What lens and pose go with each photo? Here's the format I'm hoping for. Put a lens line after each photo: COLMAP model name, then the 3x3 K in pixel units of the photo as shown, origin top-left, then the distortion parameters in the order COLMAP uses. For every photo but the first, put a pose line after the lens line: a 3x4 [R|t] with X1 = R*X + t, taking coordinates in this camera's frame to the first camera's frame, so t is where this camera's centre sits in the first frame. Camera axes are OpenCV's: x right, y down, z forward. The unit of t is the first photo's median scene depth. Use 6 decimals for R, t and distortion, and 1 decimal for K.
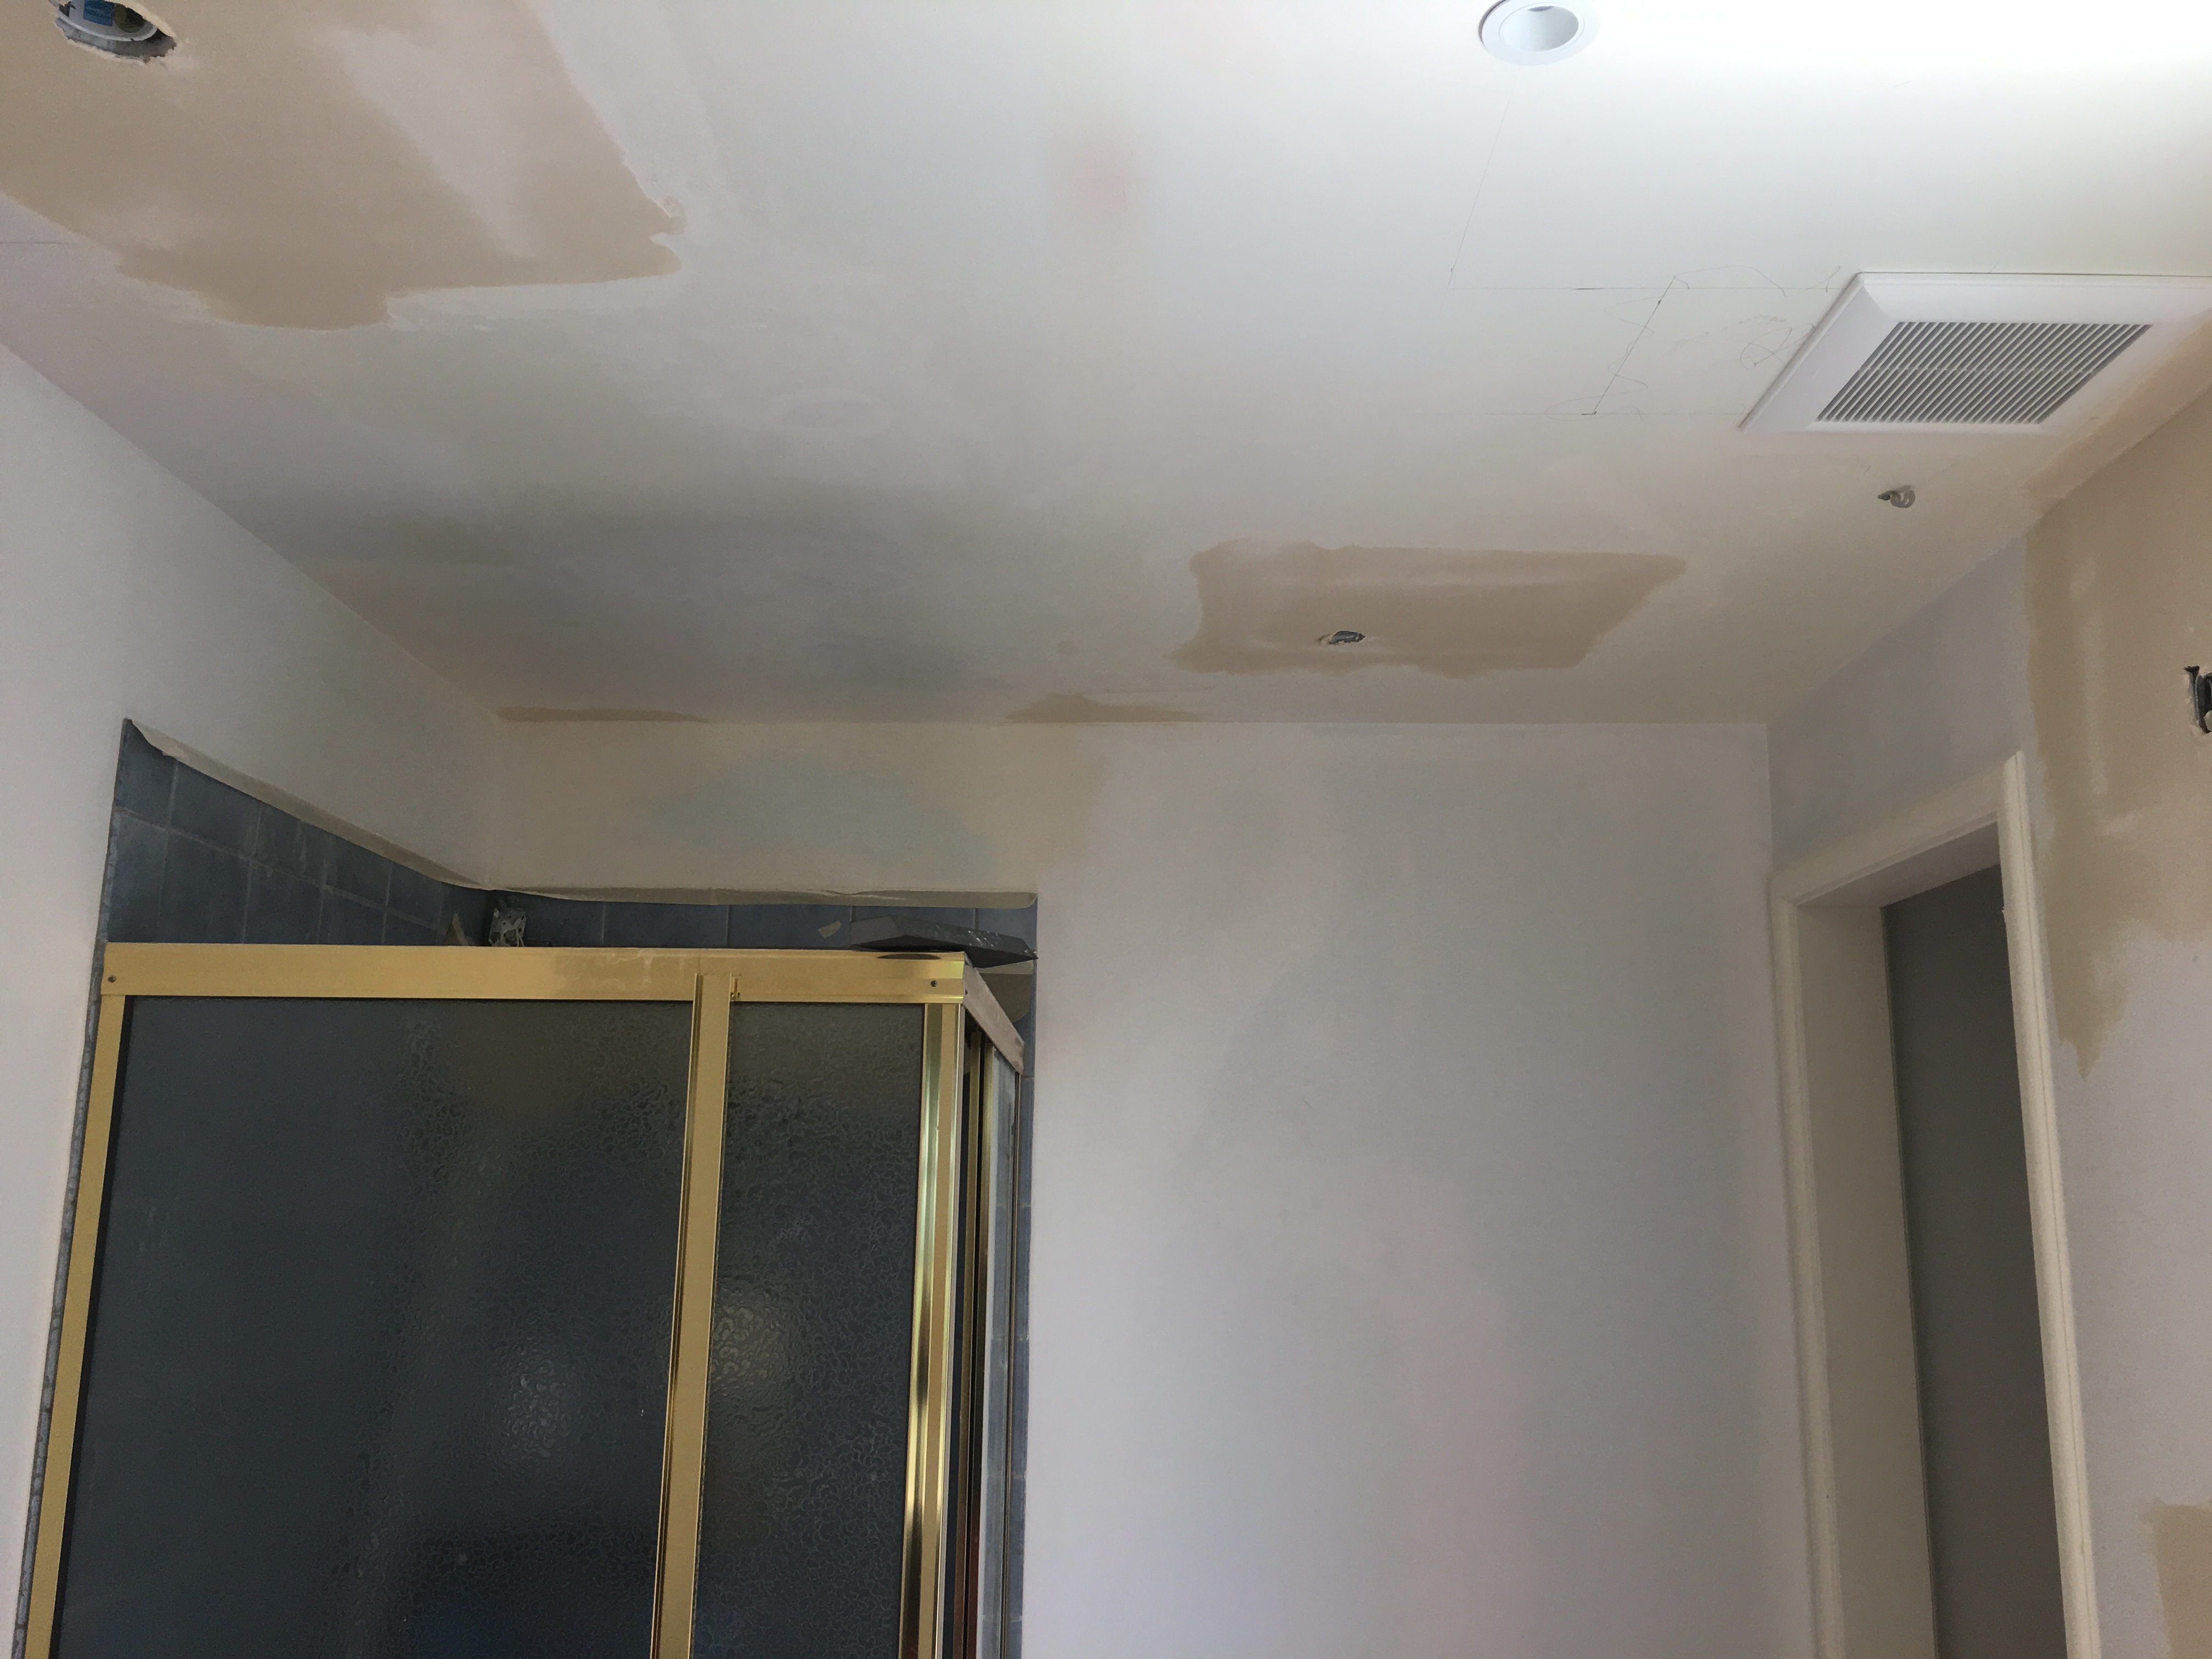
lens RADIAL K [[1920.0, 0, 1091.2], [0, 1920.0, 795.2], [0, 0, 1]] dist [0.084384, -0.116311]
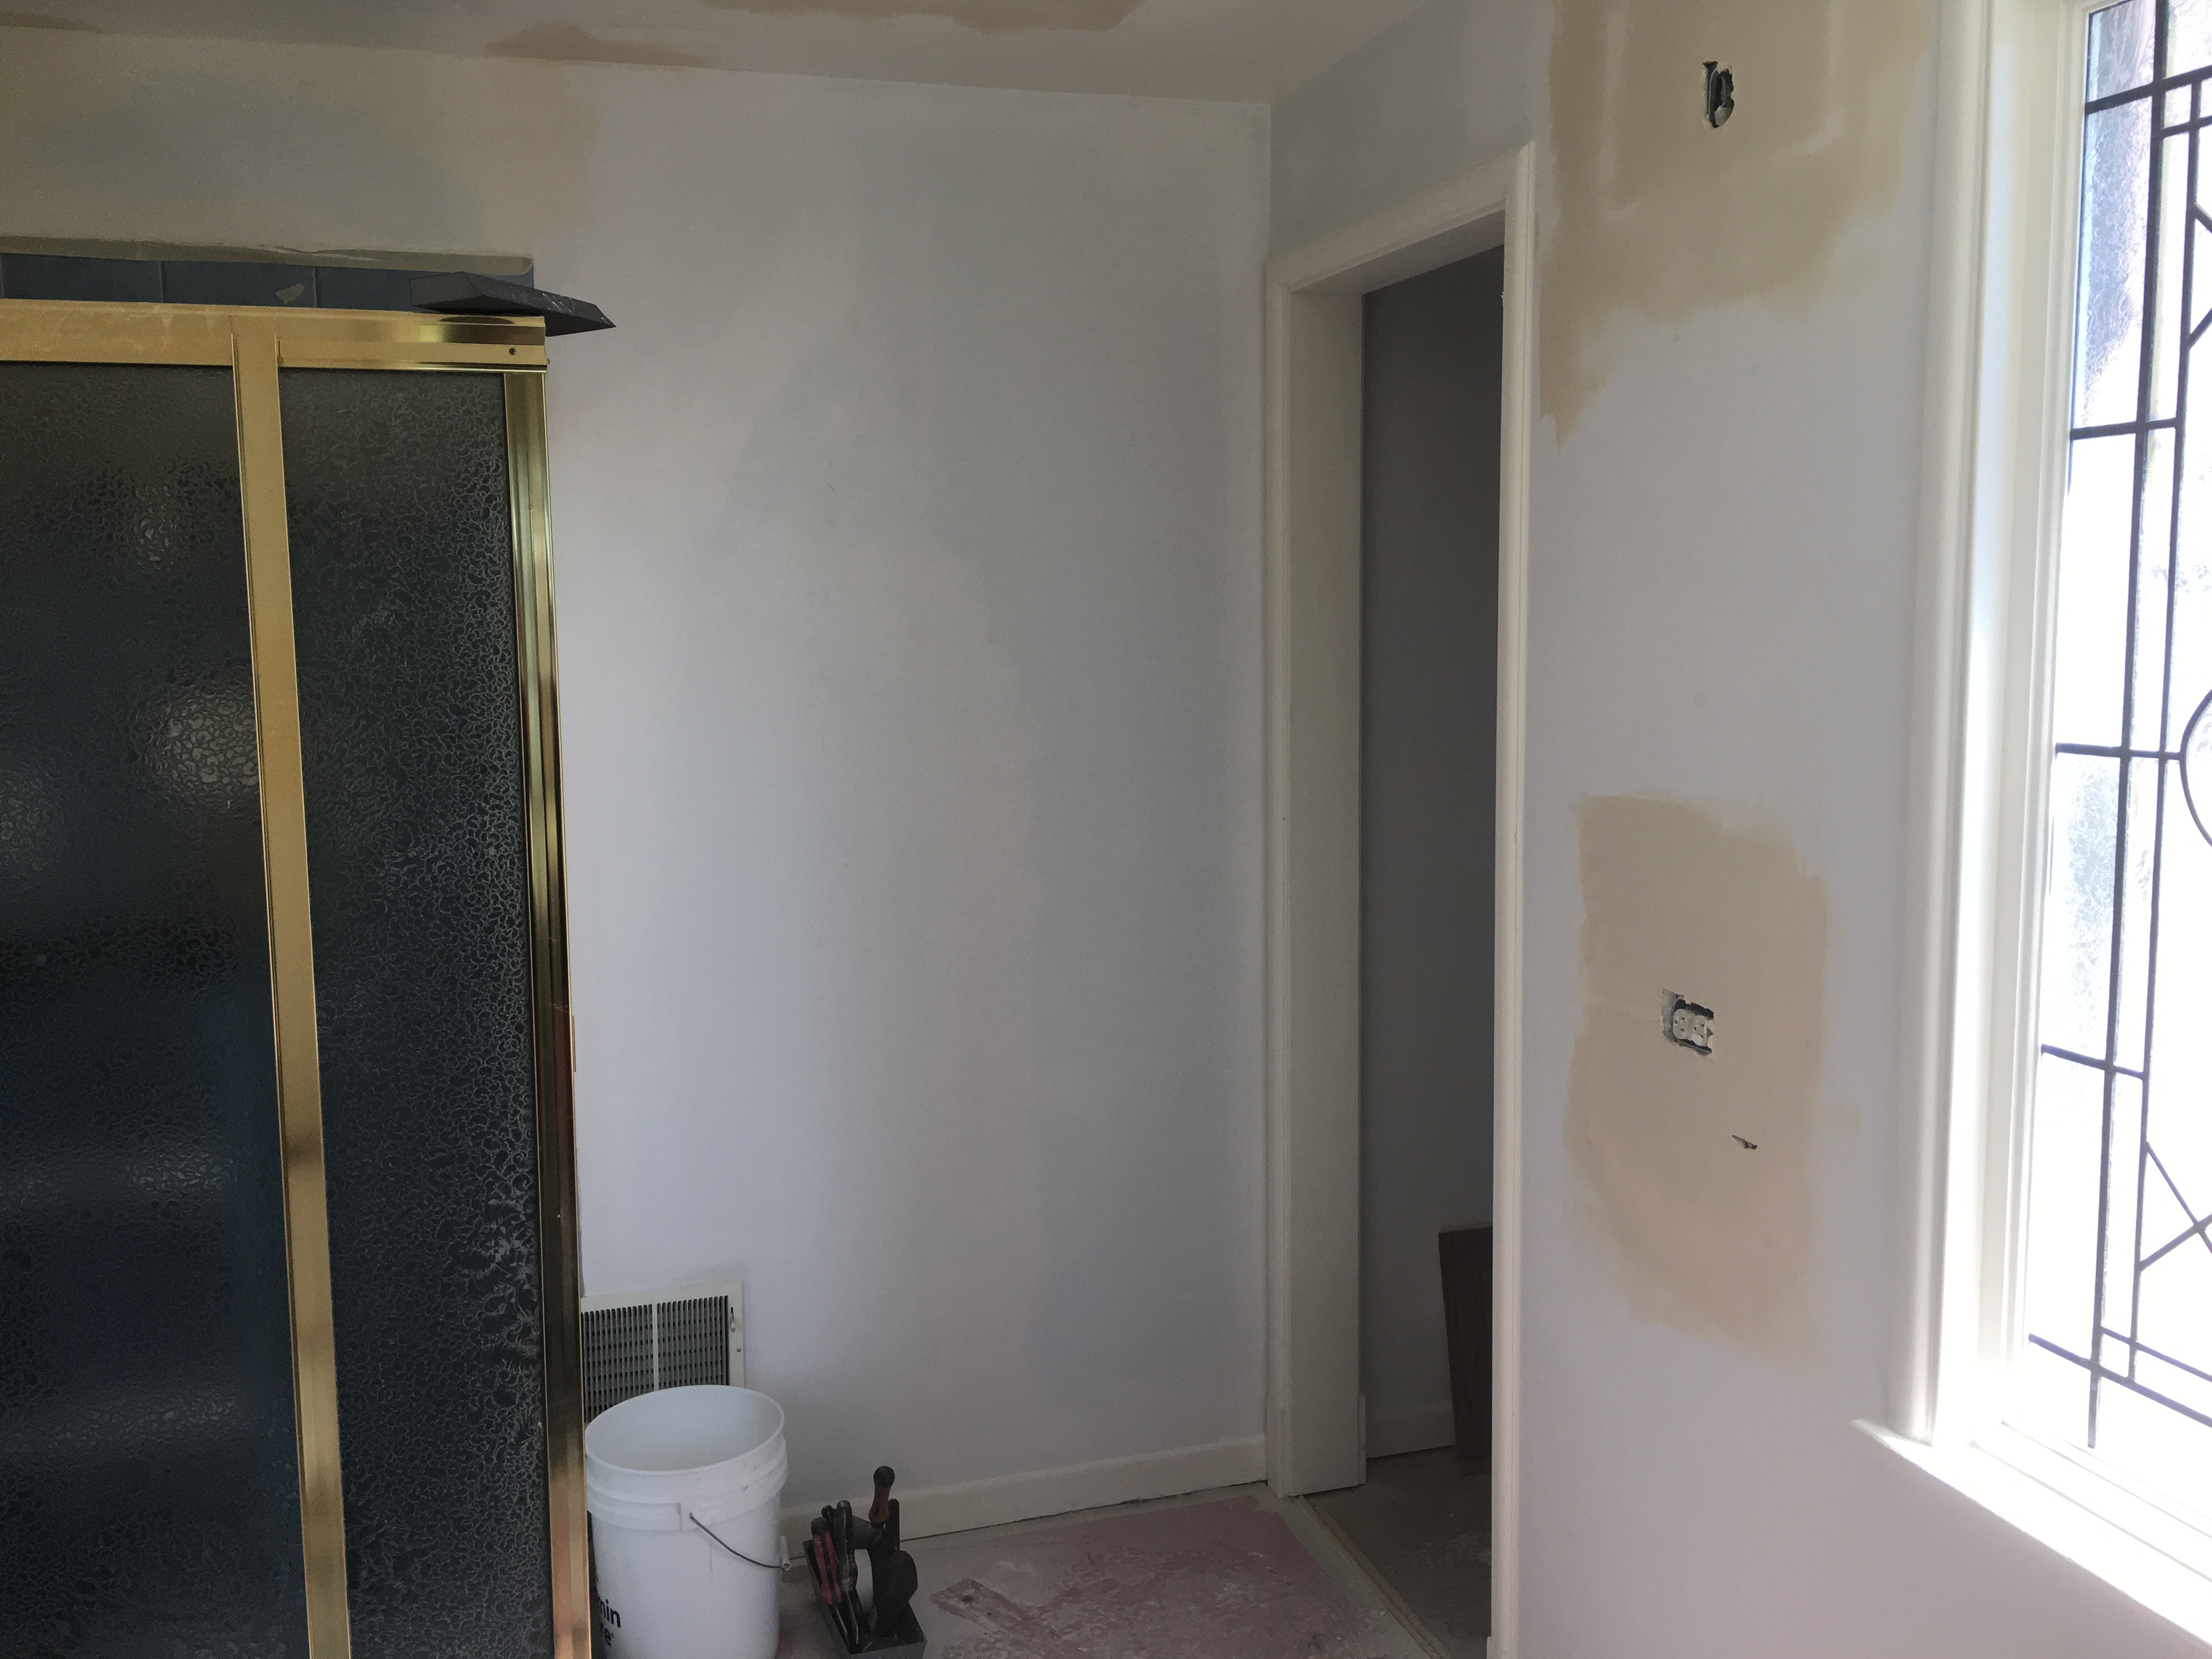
lens RADIAL K [[1920.0, 0, 1125.5], [0, 1920.0, 819.5], [0, 0, 1]] dist [0.084384, -0.116311]
pose [[0.946112, -0.065757, 0.317094, -0.113081], [-0.038236, 0.949636, 0.311015, 0.009947], [-0.321576, -0.306379, 0.895947, -0.002740]]
